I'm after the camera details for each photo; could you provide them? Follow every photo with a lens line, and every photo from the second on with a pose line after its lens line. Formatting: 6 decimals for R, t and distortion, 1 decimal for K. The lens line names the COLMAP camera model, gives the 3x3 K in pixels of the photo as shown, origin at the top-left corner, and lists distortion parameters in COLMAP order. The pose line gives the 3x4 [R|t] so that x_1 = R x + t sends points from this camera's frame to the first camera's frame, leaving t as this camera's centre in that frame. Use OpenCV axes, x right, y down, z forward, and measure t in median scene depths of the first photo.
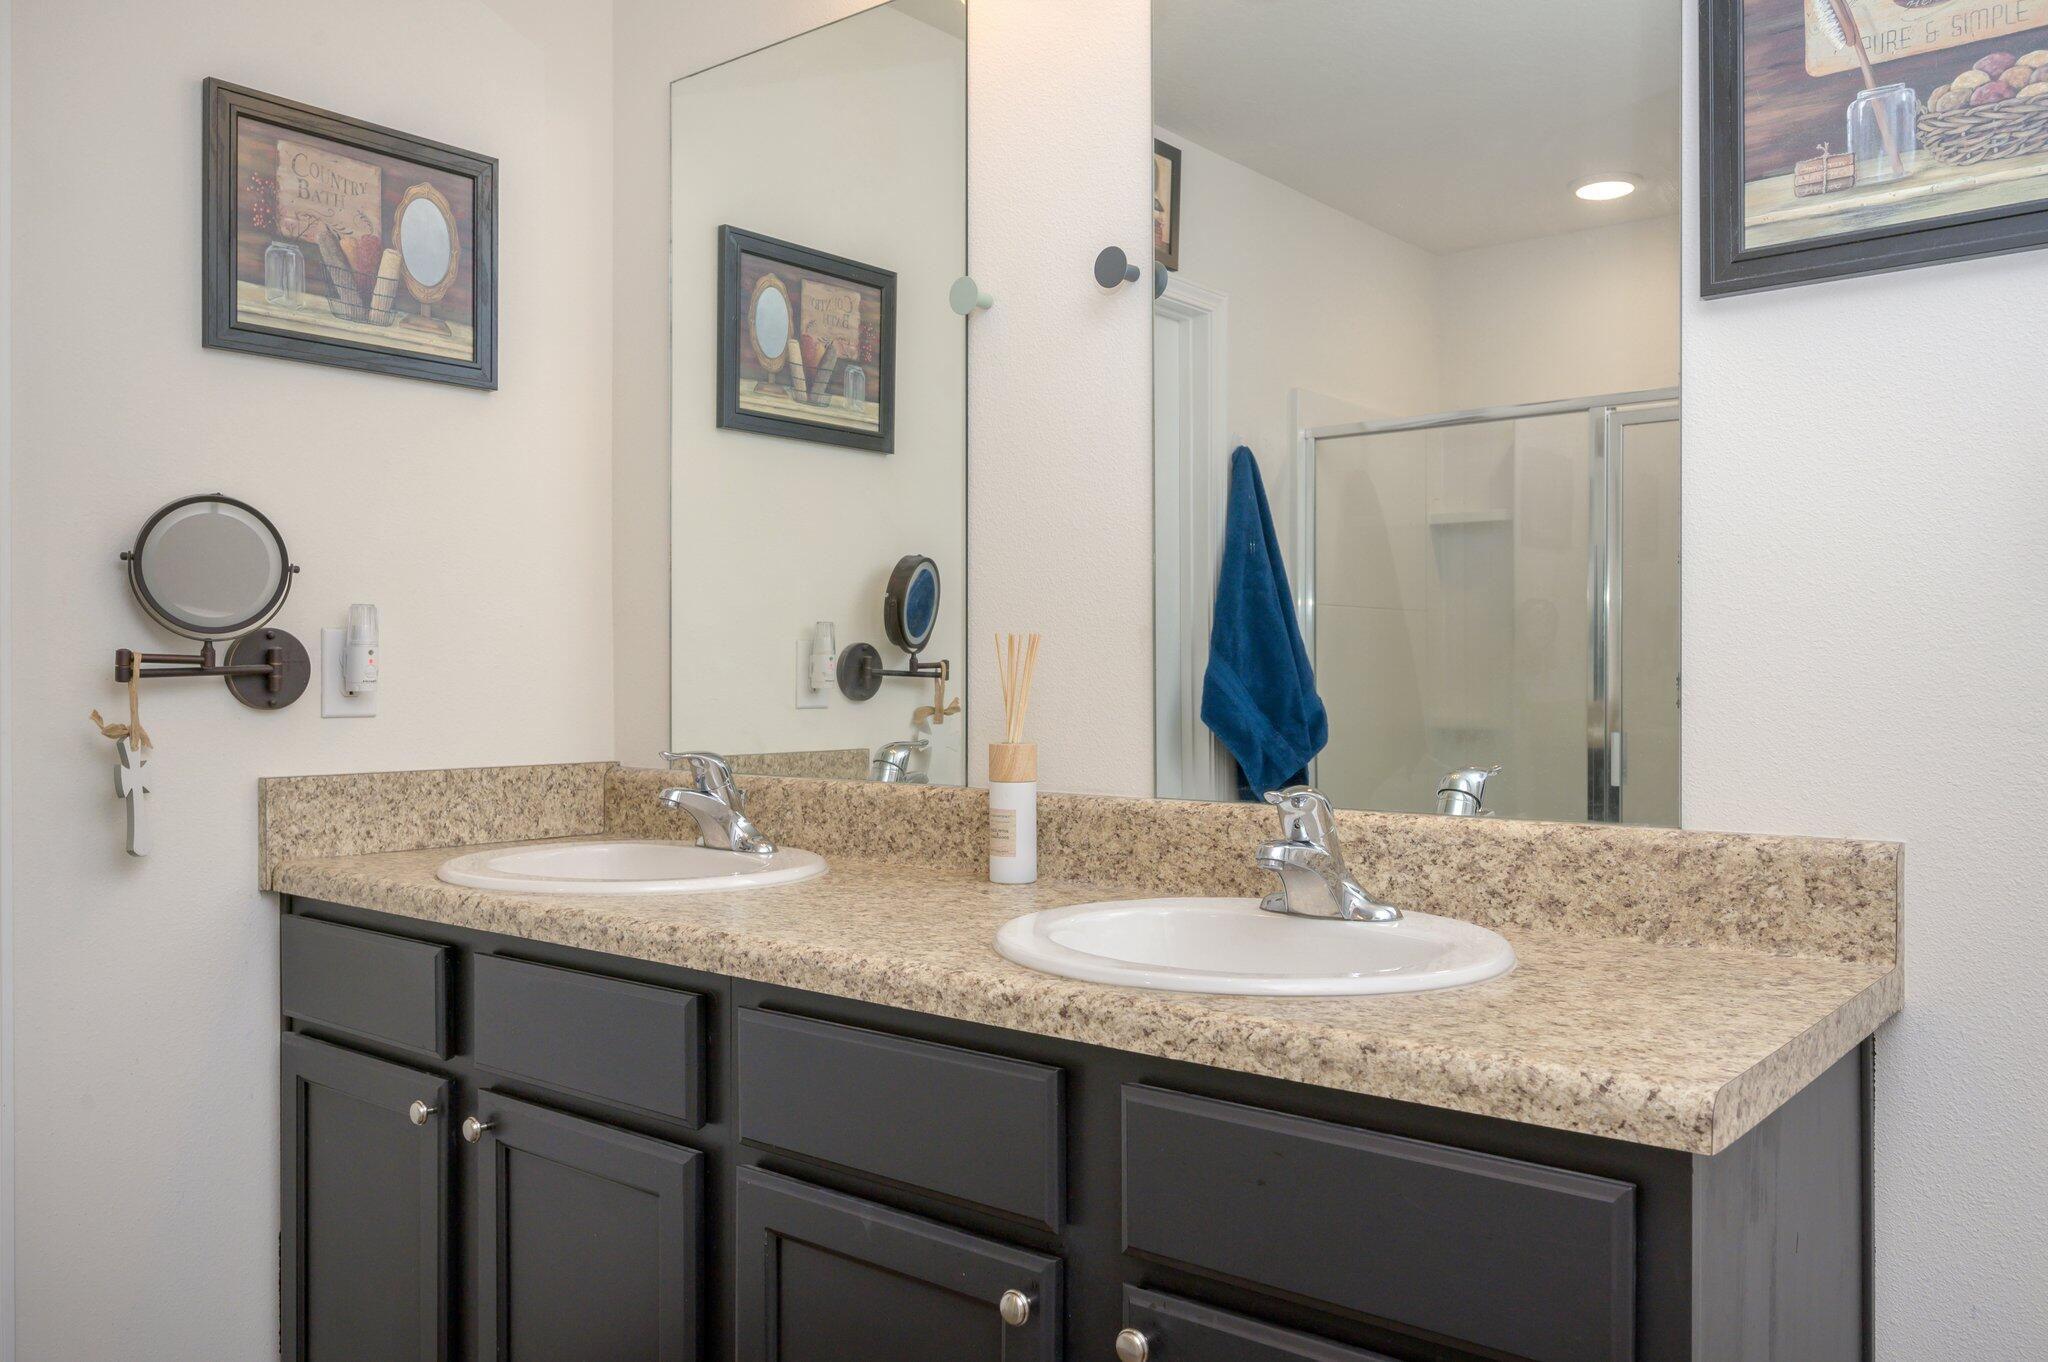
lens RADIAL K [[1576.6, 0, 1105.9], [0, 1576.6, 677.0], [0, 0, 1]] dist [-0.006641, -0.004669]
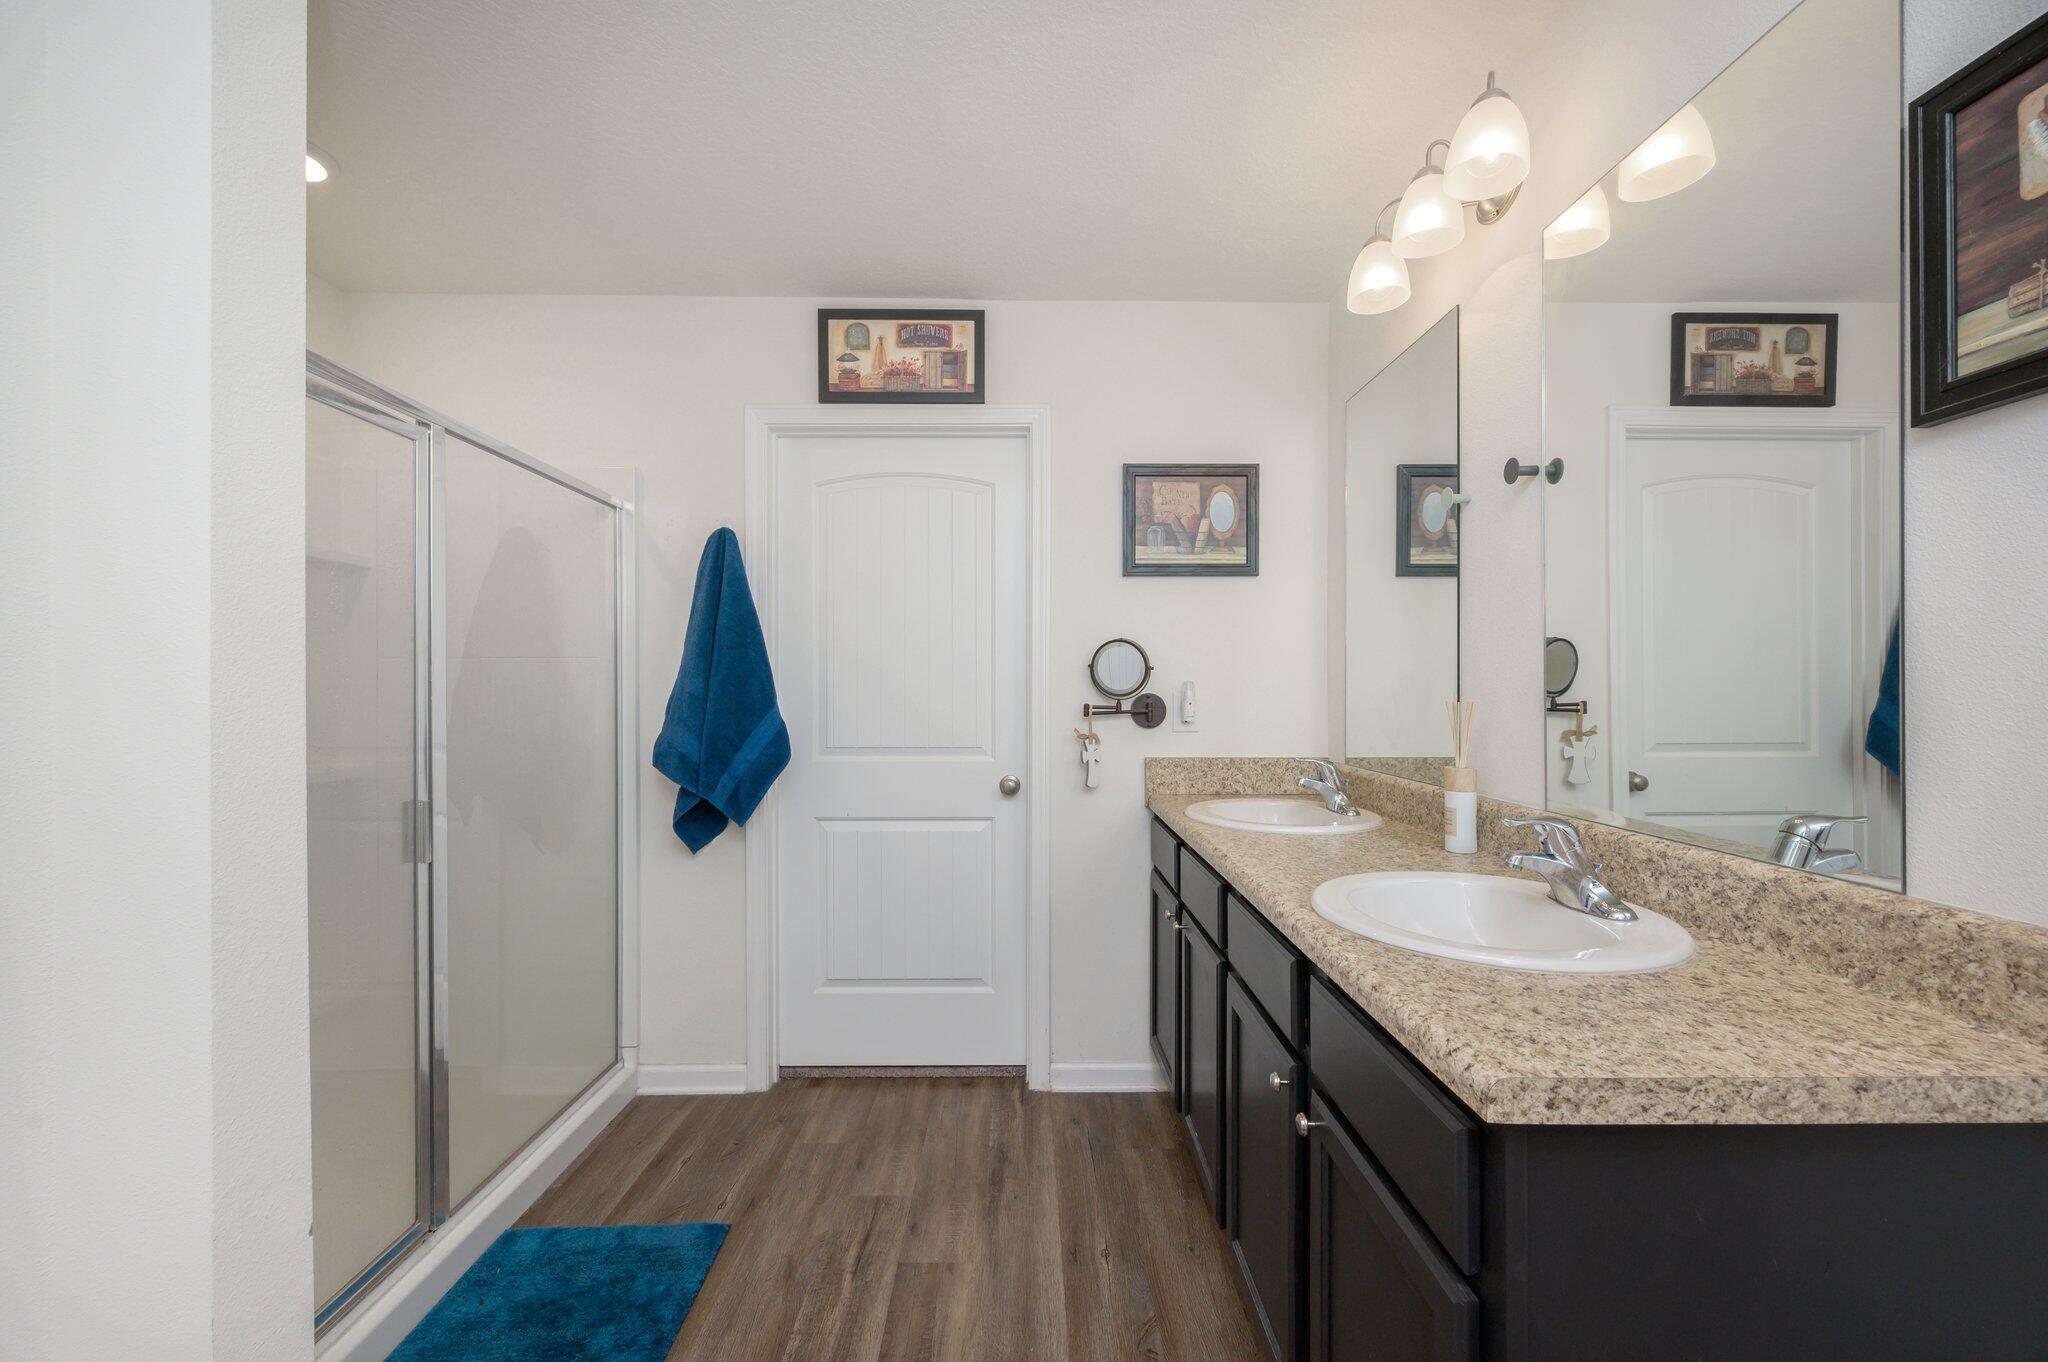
lens RADIAL K [[827.5, 0, 1023.1], [0, 827.5, 677.8], [0, 0, 1]] dist [-0.000011, 0.000266]
pose [[0.629180, -0.010690, -0.777186, 0.355257], [-0.001477, 0.999887, -0.014950, -0.041668], [0.777258, 0.010554, 0.629093, 0.103586]]
